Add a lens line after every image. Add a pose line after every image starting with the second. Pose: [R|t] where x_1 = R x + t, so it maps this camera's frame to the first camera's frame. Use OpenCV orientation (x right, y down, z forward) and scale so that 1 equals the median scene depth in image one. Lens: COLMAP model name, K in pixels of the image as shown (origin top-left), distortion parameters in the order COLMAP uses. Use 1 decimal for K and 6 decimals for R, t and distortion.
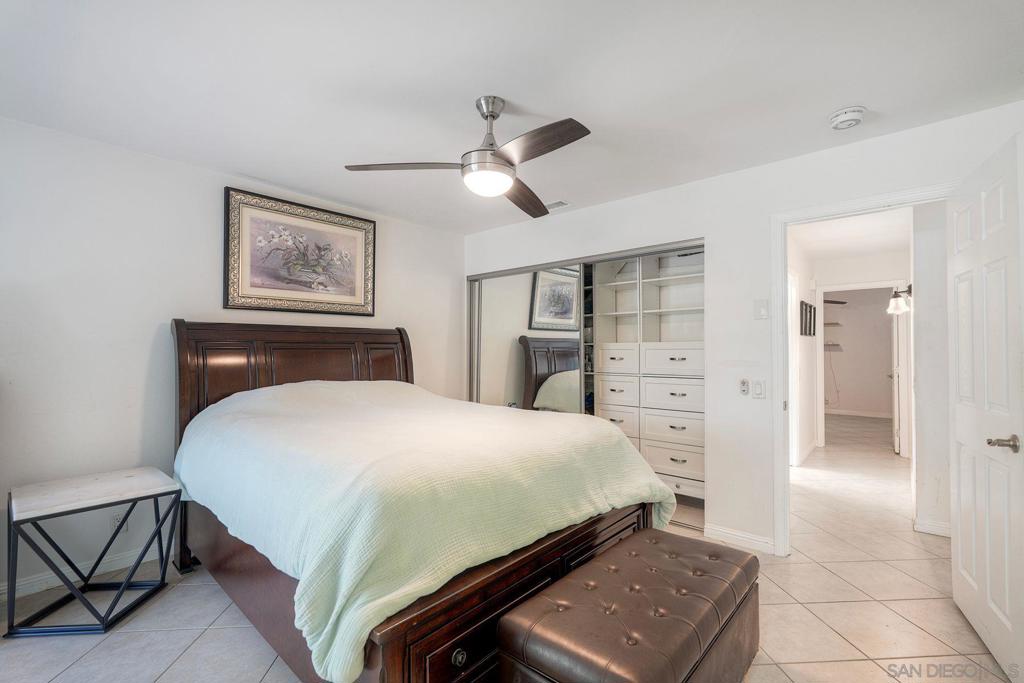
lens RADIAL K [[454.2, 0, 514.1], [0, 454.2, 338.7], [0, 0, 1]] dist [-0.000767, 0.000167]
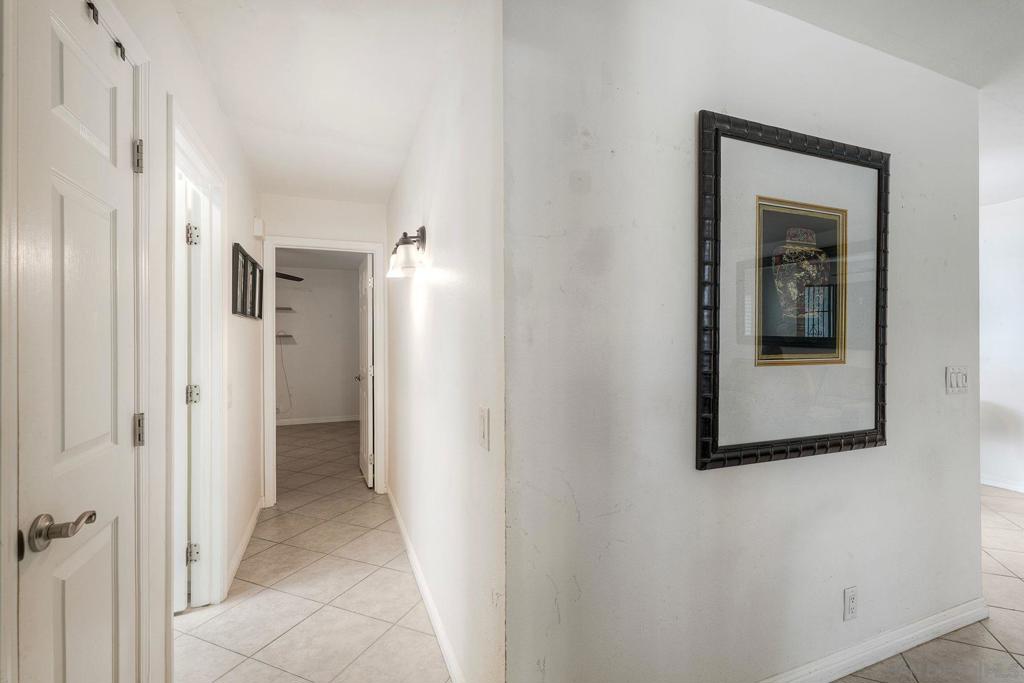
lens RADIAL K [[447.5, 0, 512.0], [0, 447.5, 341.5], [0, 0, 1]] dist [-0.002174, -0.000157]
pose [[0.465536, -0.005930, 0.885009, 0.316619], [-0.016646, 0.999742, 0.015455, 0.007977], [-0.884873, -0.021927, 0.465317, 0.467142]]
